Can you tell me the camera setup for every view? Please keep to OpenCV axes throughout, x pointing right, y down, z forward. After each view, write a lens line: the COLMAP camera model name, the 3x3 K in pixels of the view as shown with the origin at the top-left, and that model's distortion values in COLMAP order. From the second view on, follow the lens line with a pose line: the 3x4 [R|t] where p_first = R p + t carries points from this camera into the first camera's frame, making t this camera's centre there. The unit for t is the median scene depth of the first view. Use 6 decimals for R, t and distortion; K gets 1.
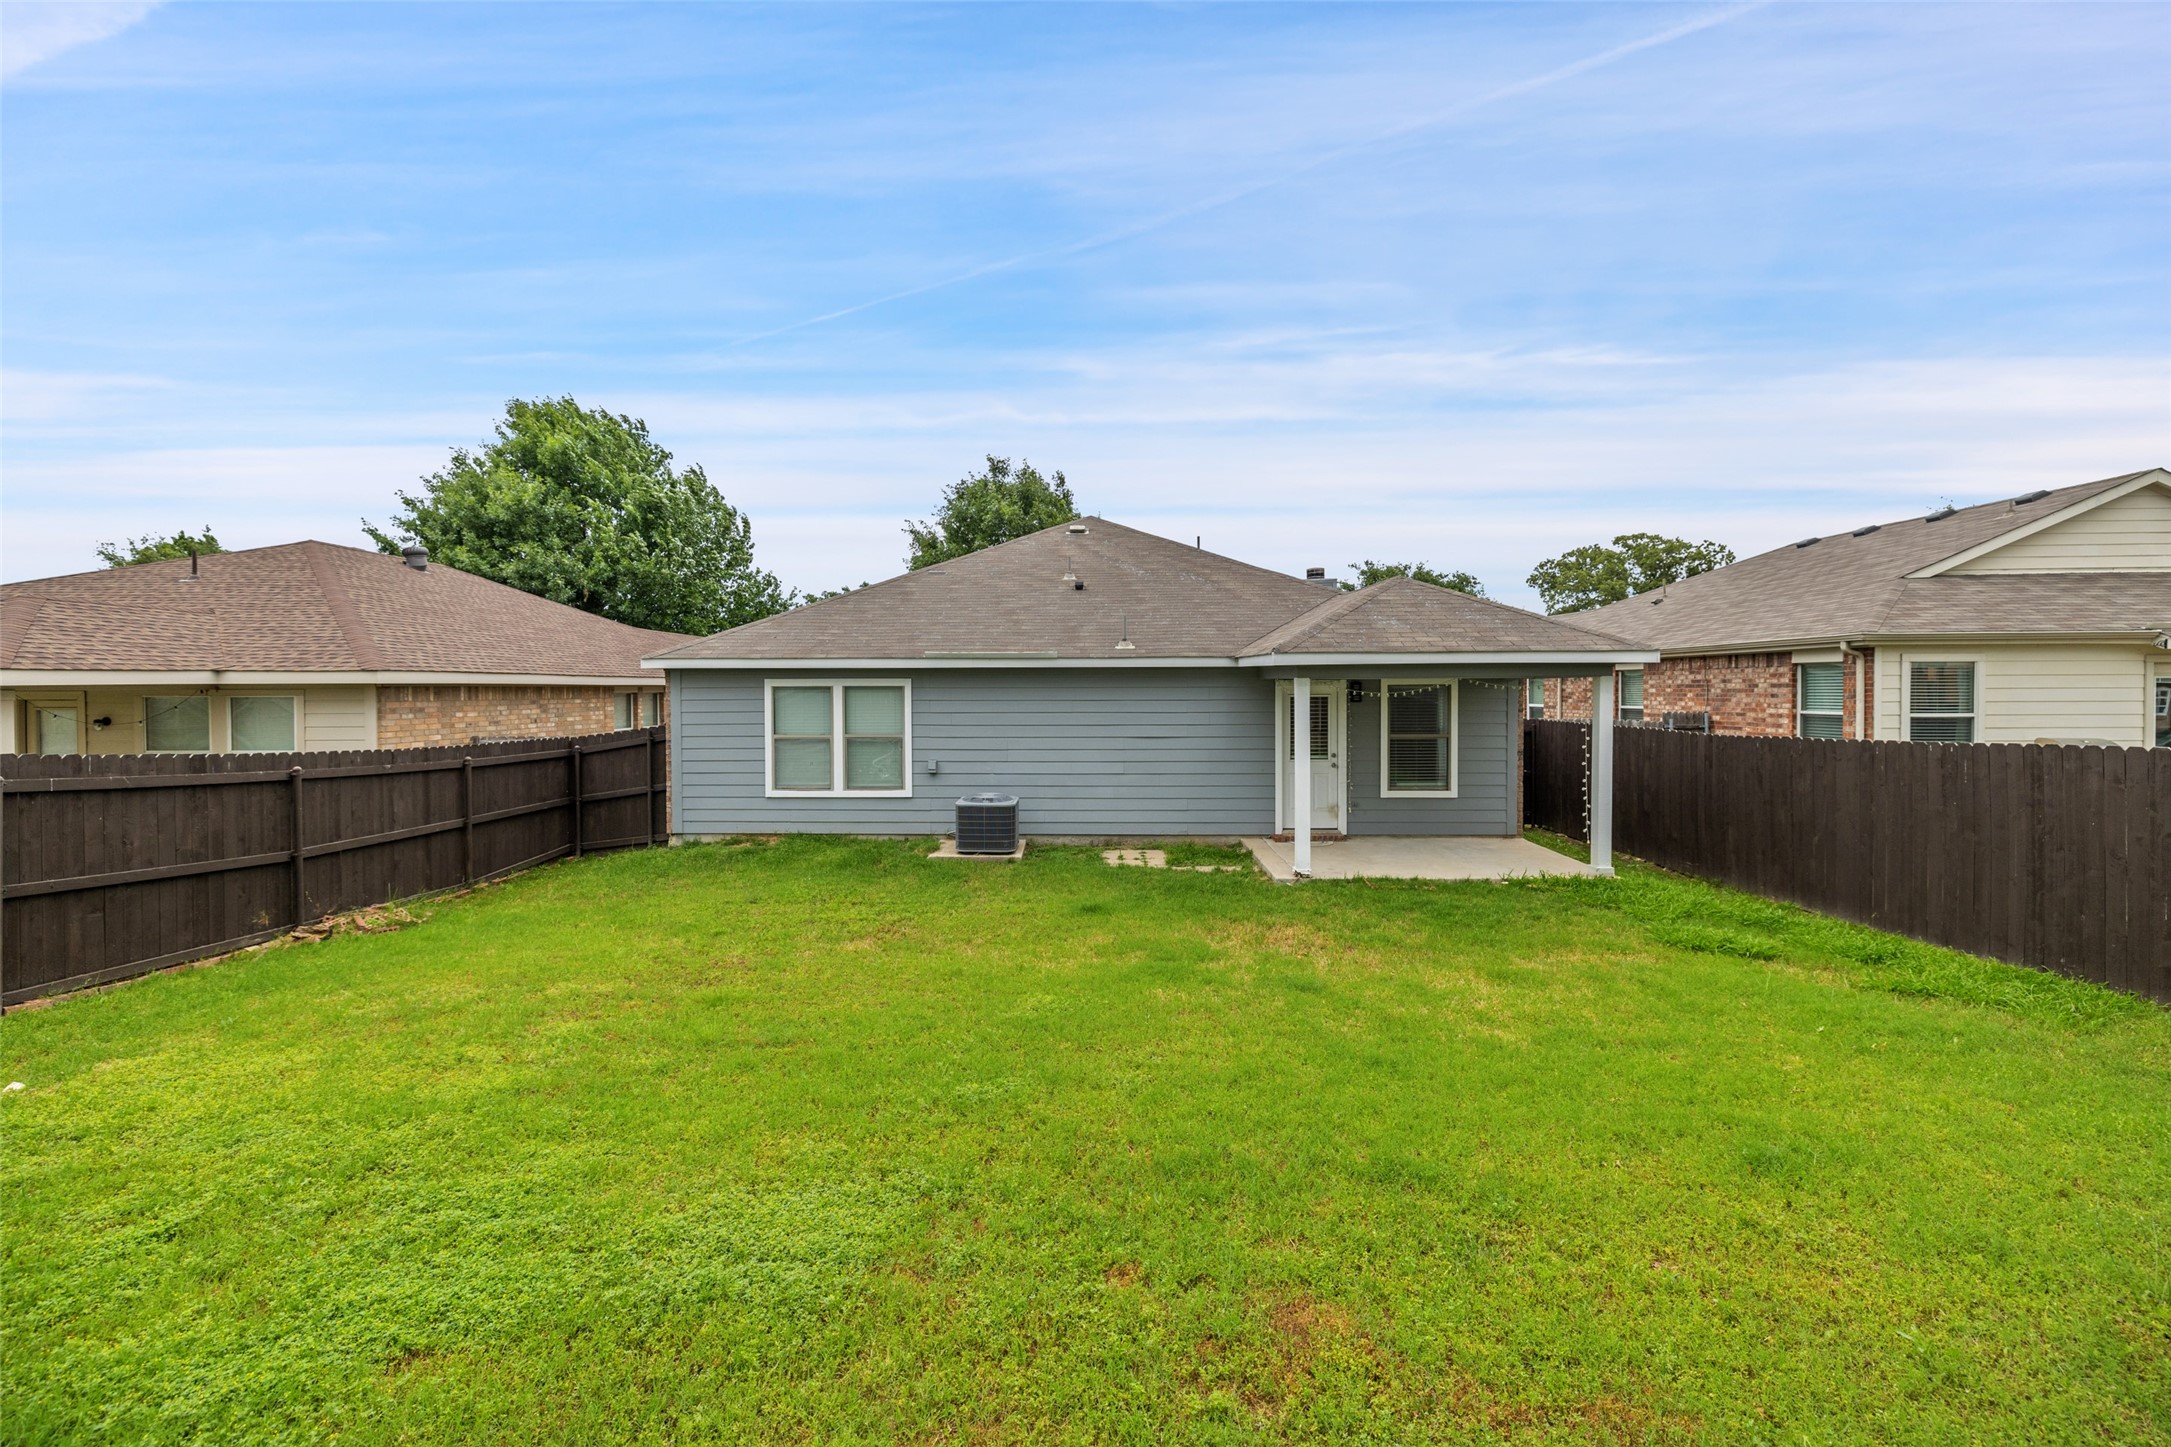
lens RADIAL K [[914.8, 0, 1080.8], [0, 914.8, 716.3], [0, 0, 1]] dist [-0.002557, 0.000796]
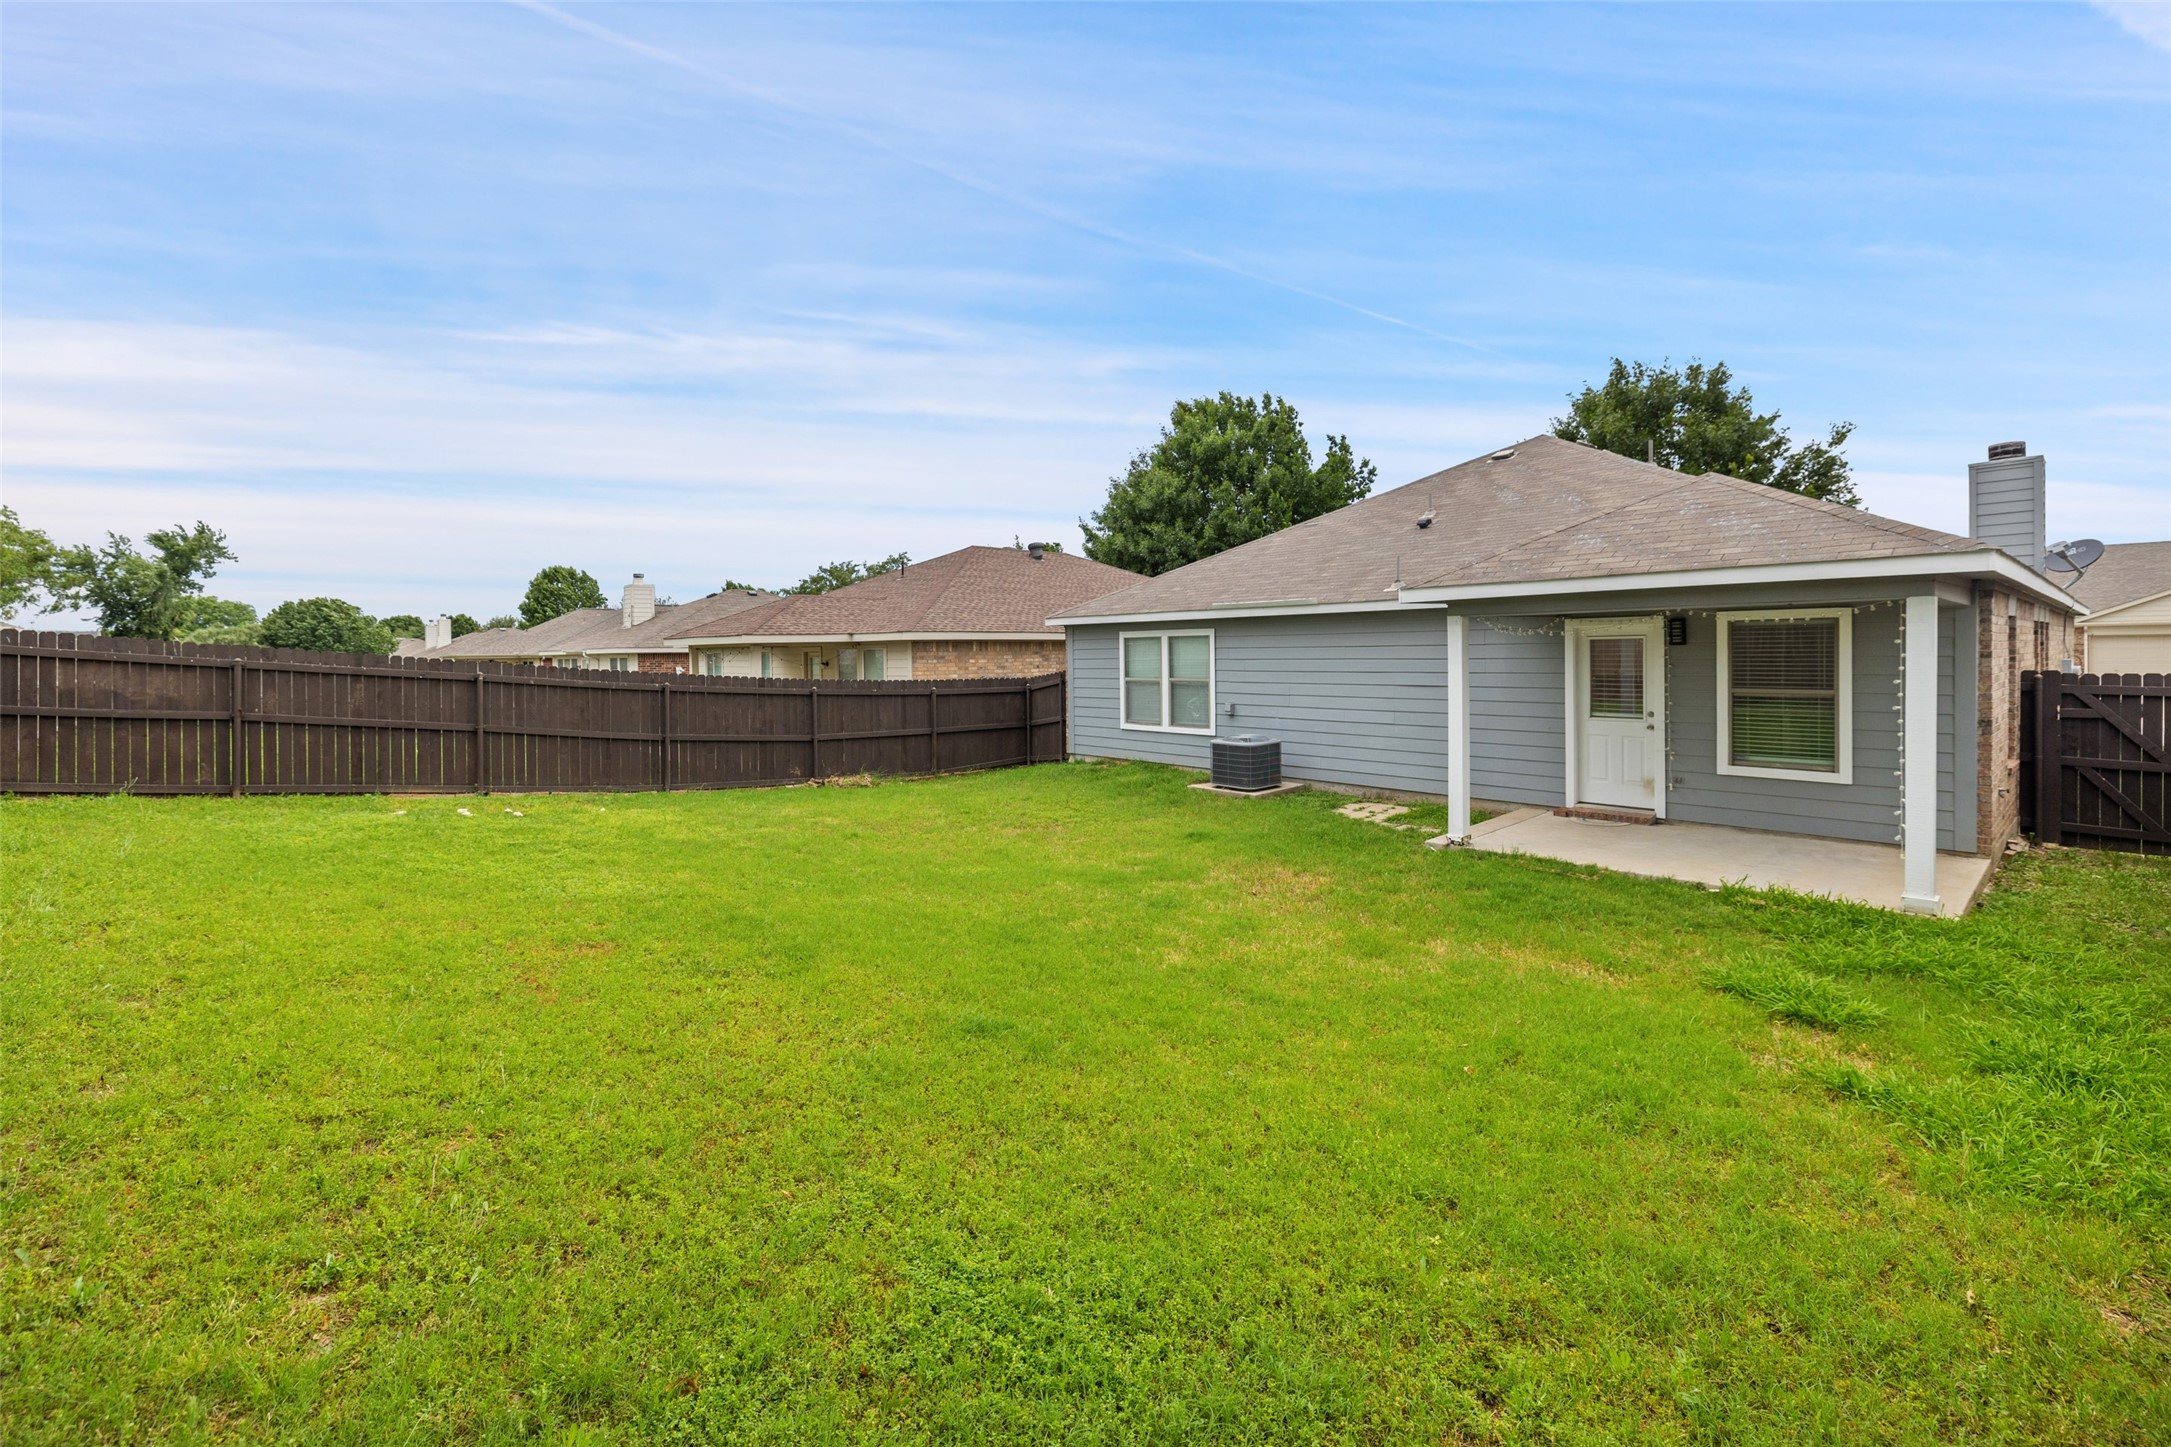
lens RADIAL K [[955.8, 0, 1026.5], [0, 955.8, 658.2], [0, 0, 1]] dist [0.000052, -0.000283]
pose [[0.655336, -0.001278, -0.755336, 0.542362], [-0.011529, 0.999865, -0.011695, 0.010904], [0.755249, 0.016373, 0.655233, 0.070128]]
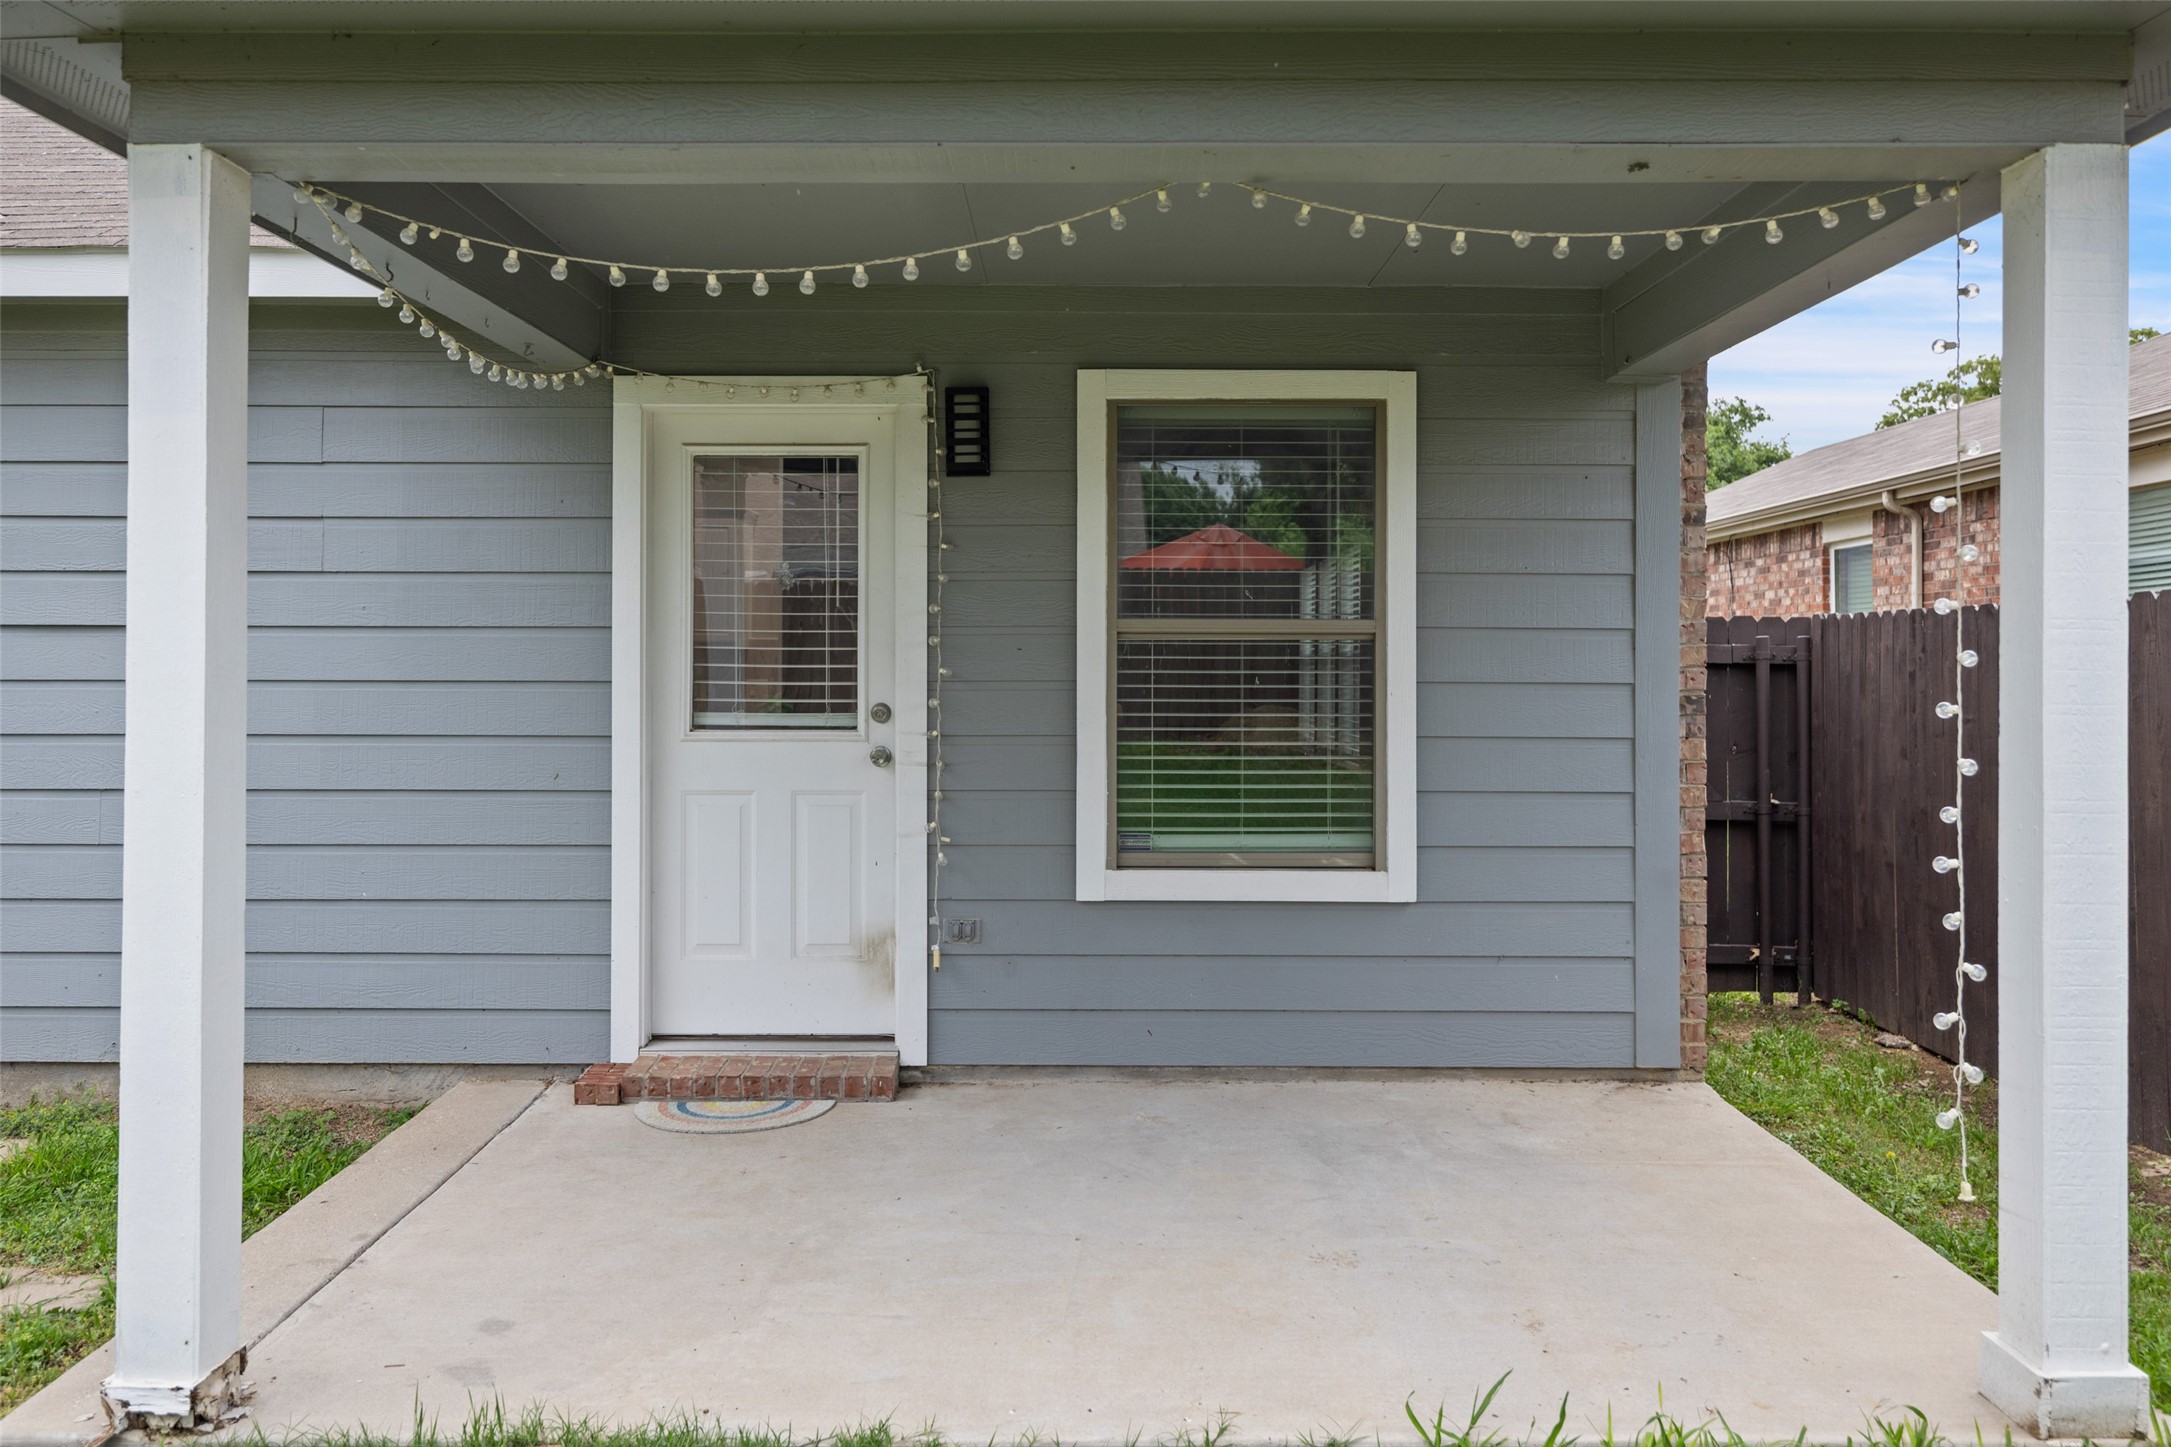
lens RADIAL K [[1719.1, 0, 1092.7], [0, 1719.1, 702.5], [0, 0, 1]] dist [0.010447, 0.003546]
pose [[0.999796, 0.006279, 0.019185, 0.321571], [-0.005947, 0.999832, -0.017310, 0.047331], [-0.019290, 0.017192, 0.999666, 0.573216]]
